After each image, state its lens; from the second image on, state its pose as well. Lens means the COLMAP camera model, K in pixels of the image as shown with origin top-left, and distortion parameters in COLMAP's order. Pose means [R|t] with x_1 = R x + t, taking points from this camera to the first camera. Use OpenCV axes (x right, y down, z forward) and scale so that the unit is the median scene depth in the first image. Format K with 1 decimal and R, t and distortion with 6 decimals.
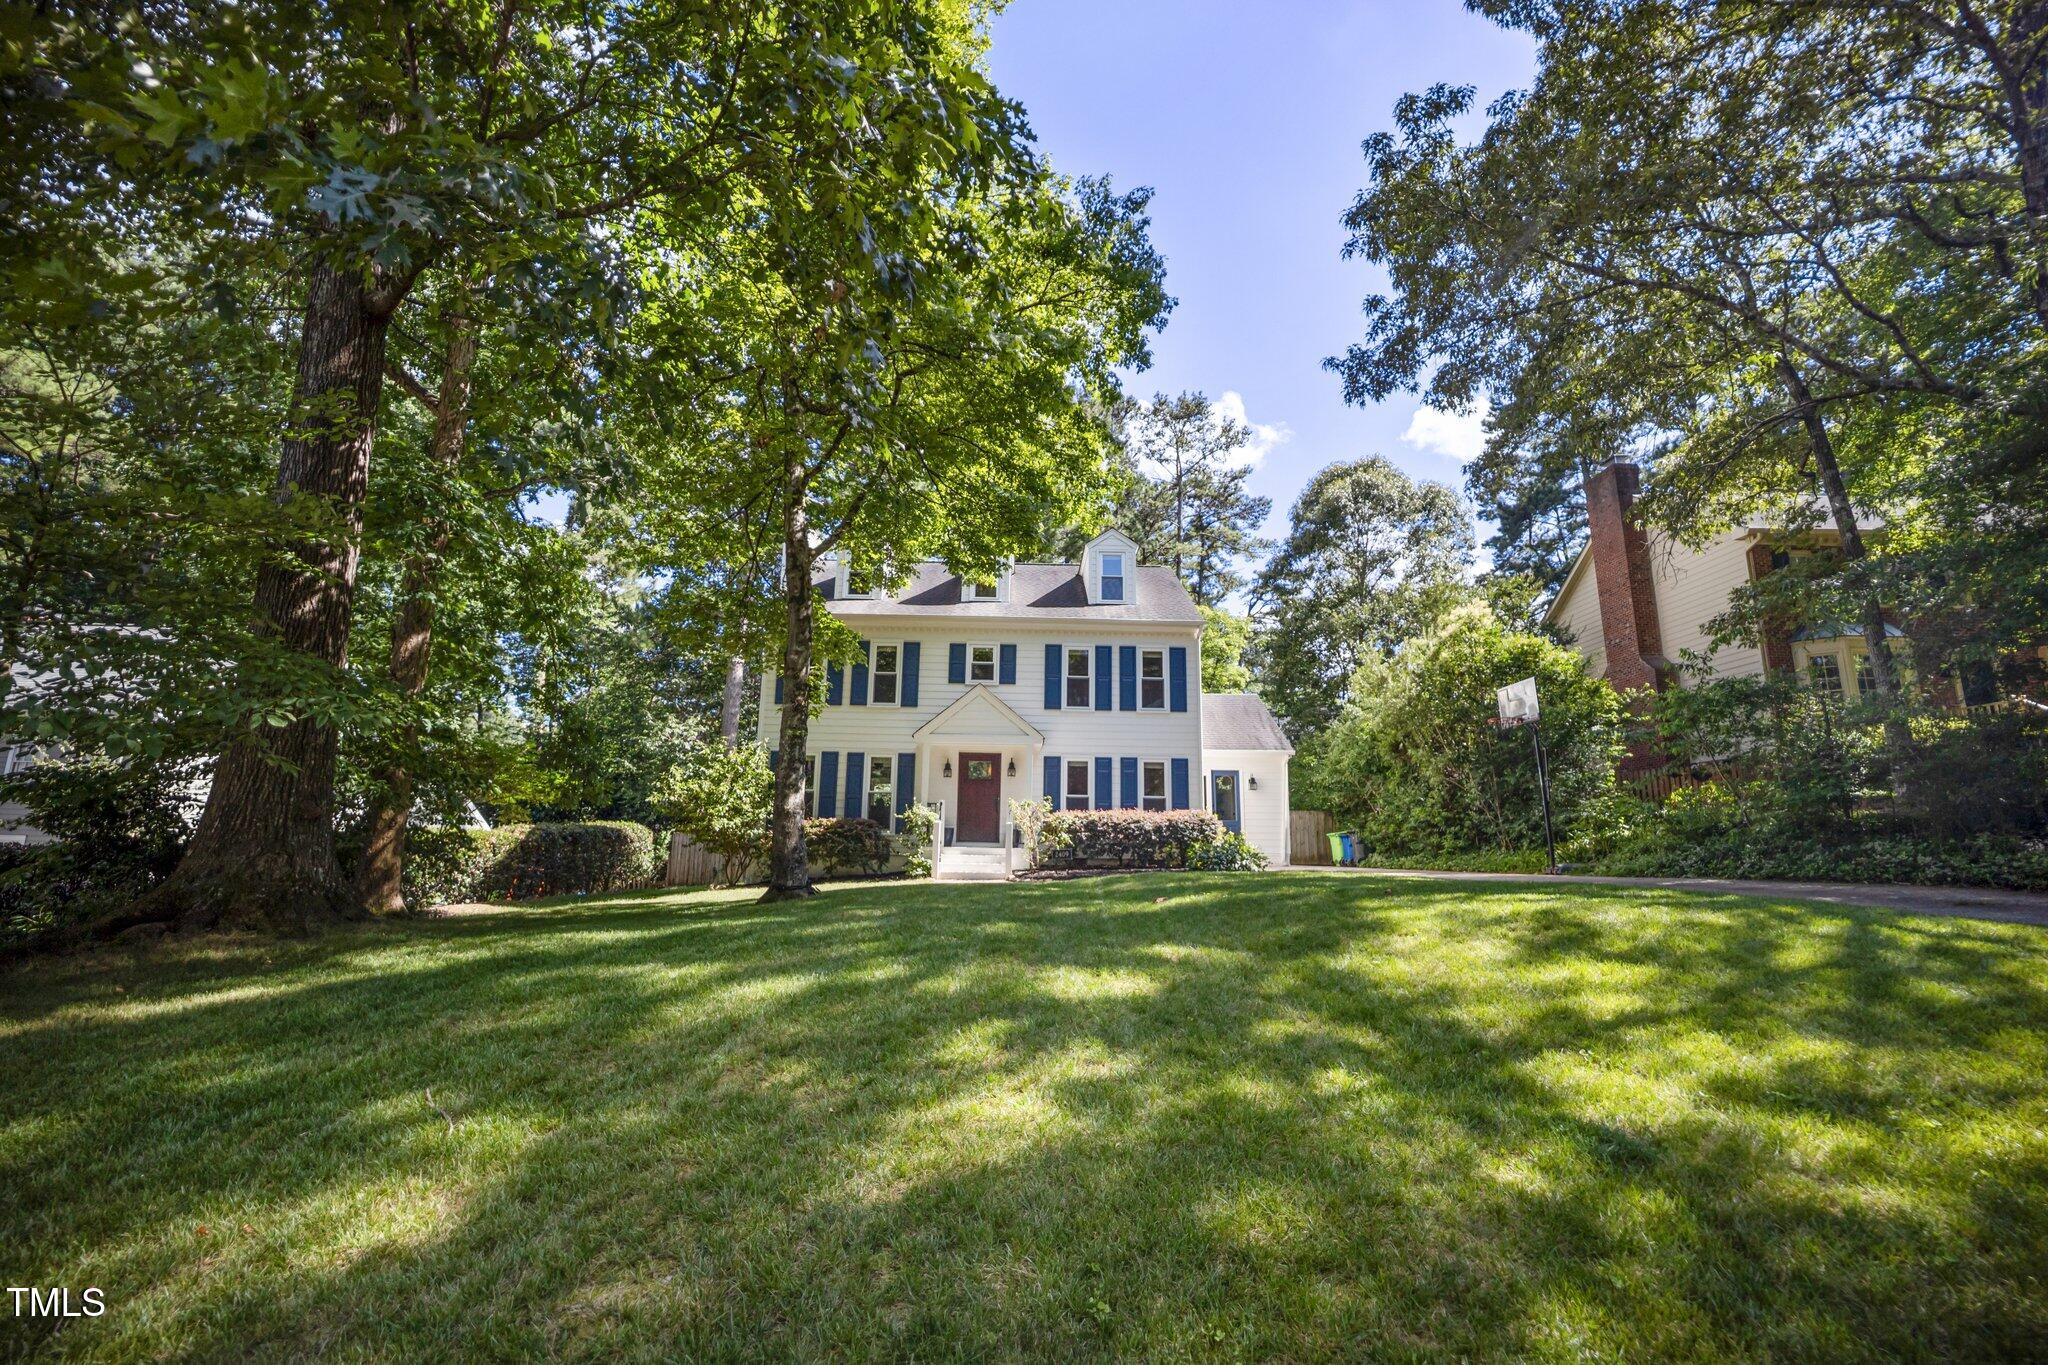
lens RADIAL K [[819.7, 0, 1017.4], [0, 819.7, 647.7], [0, 0, 1]] dist [-0.018863, -0.000027]
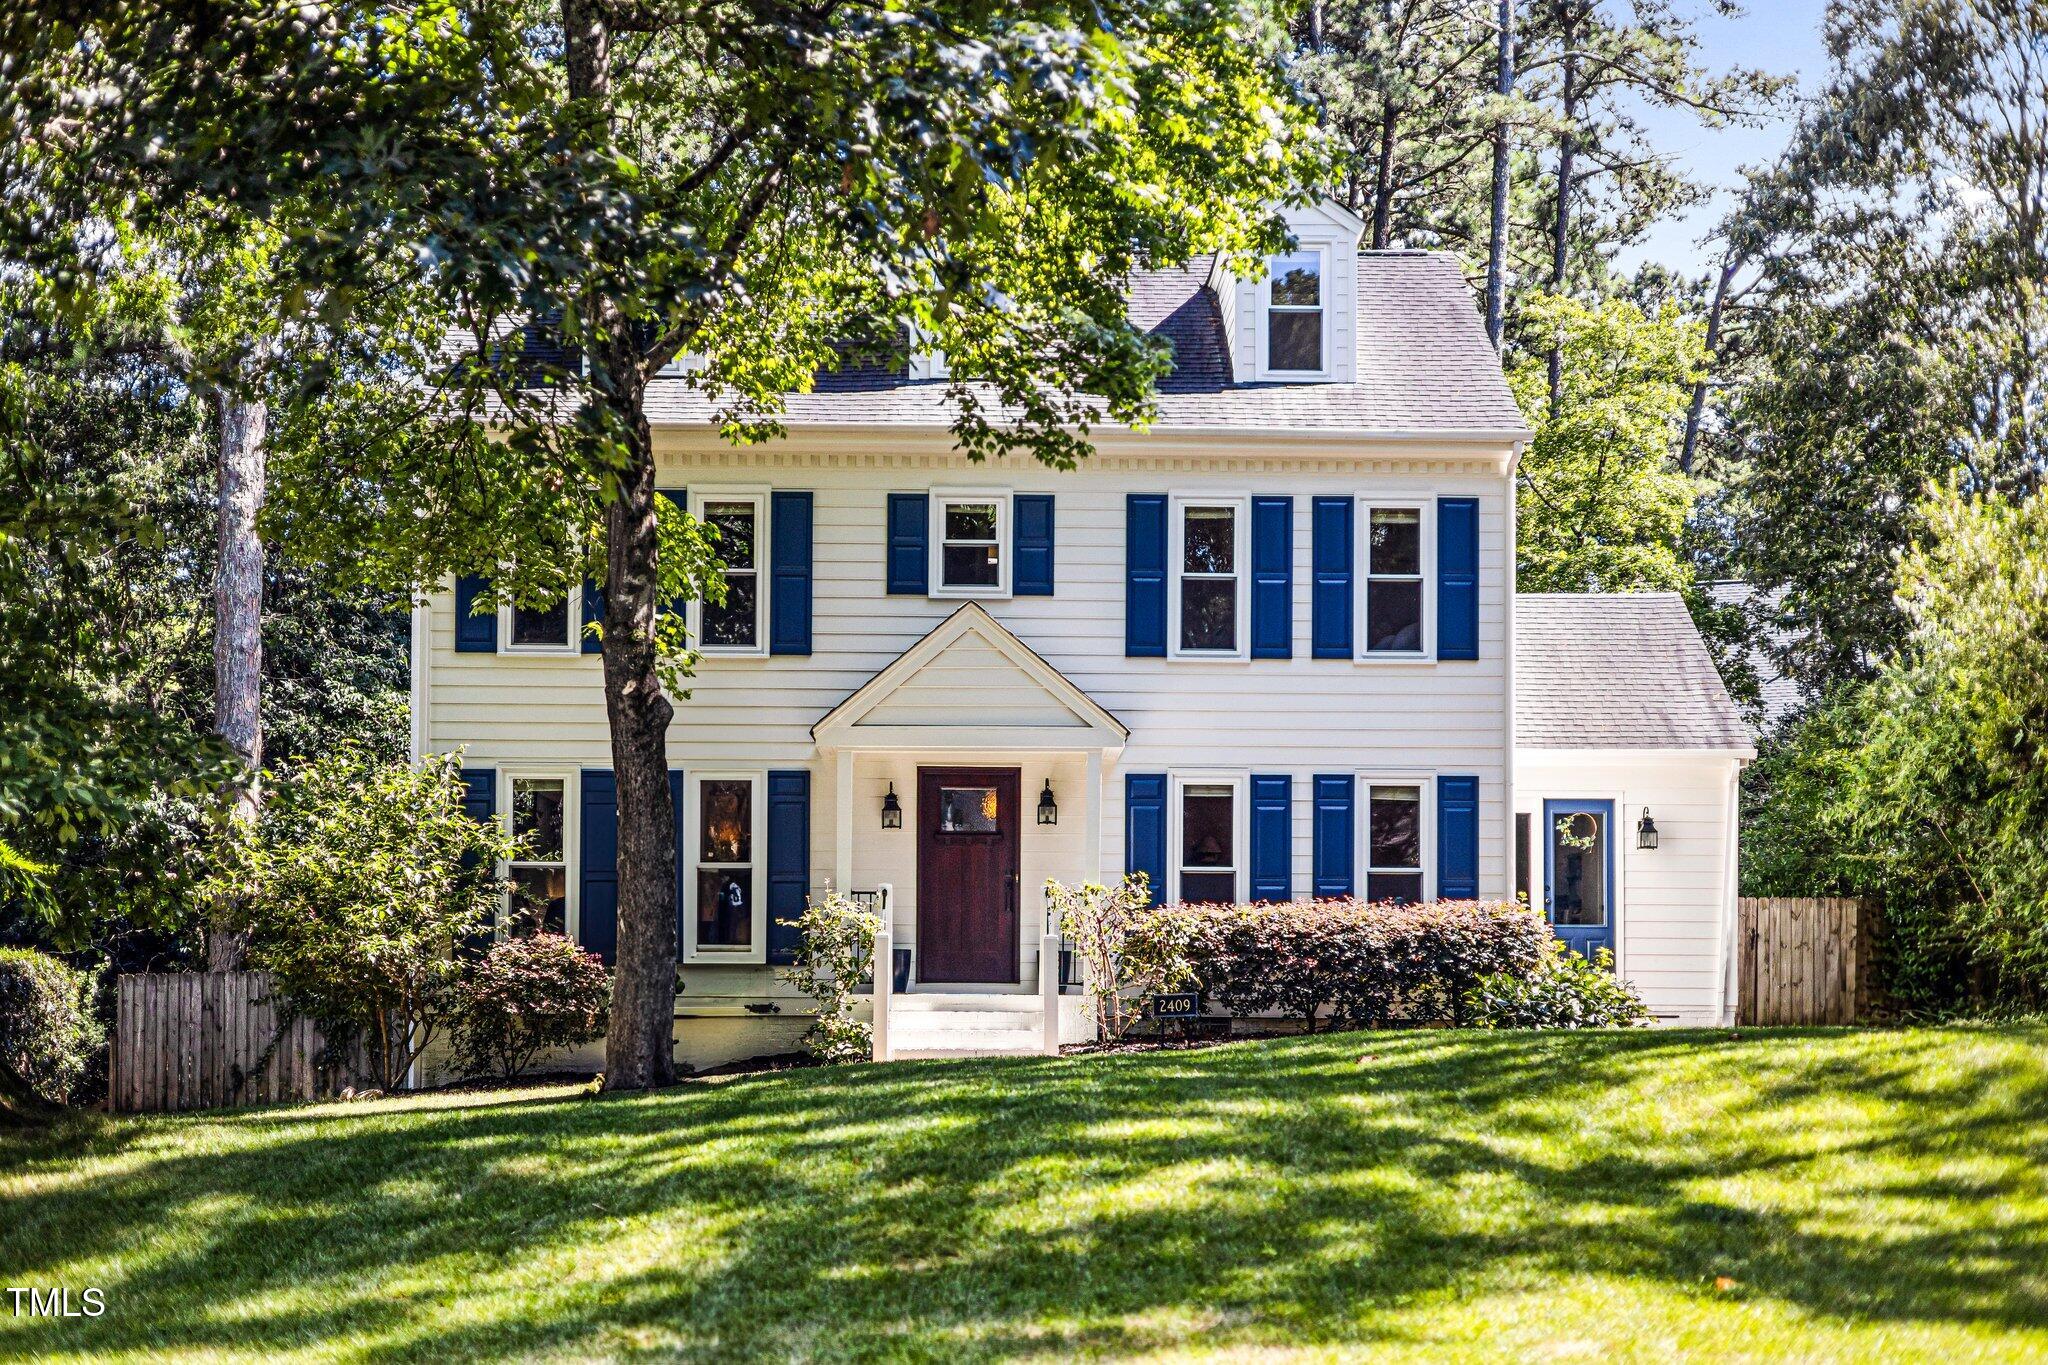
lens RADIAL K [[3000.2, 0, 1024.0], [0, 3000.2, 682.5], [0, 0, 1]] dist [0.030908, -0.016557]
pose [[0.999681, -0.009178, 0.023534, -0.052221], [0.006145, 0.992032, 0.125836, -0.099800], [-0.024501, -0.125651, 0.991772, -0.469279]]
